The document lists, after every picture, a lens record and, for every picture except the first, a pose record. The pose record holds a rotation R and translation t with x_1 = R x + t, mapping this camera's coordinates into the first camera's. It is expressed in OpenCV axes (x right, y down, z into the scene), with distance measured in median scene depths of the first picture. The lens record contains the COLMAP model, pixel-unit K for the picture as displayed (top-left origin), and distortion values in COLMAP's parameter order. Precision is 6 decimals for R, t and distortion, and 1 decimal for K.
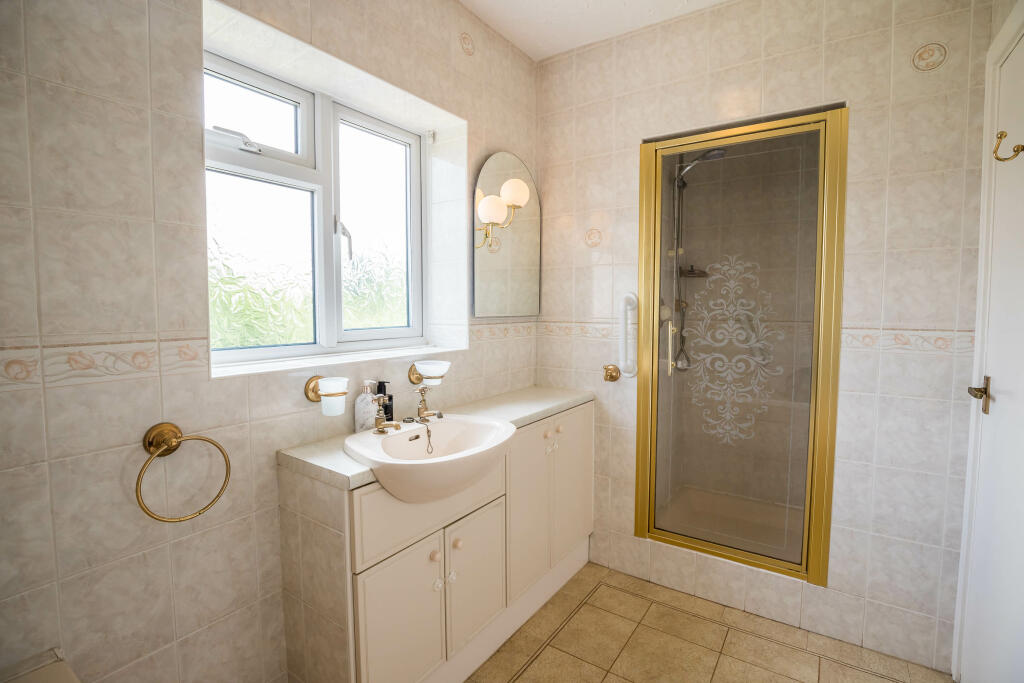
lens RADIAL K [[481.5, 0, 511.6], [0, 481.5, 338.3], [0, 0, 1]] dist [-0.030466, 0.004686]
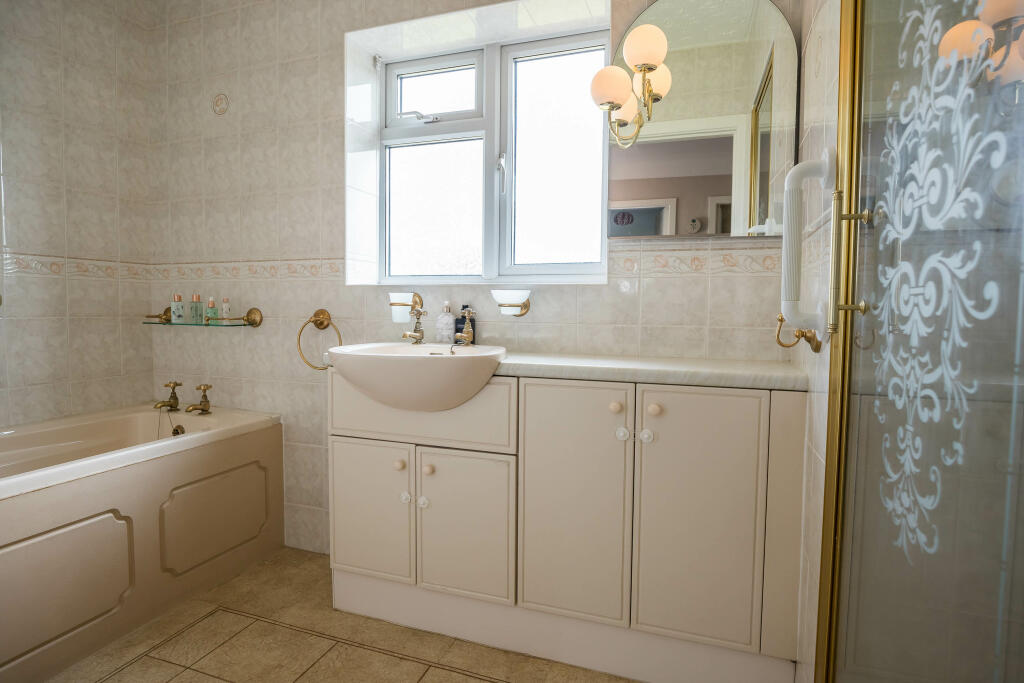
lens RADIAL K [[539.2, 0, 510.0], [0, 539.2, 334.3], [0, 0, 1]] dist [-0.003697, -0.000048]
pose [[0.258868, 0.053346, -0.964438, 0.950816], [-0.075127, 0.996561, 0.034958, 0.113732], [0.962987, 0.063406, 0.261986, 0.862562]]
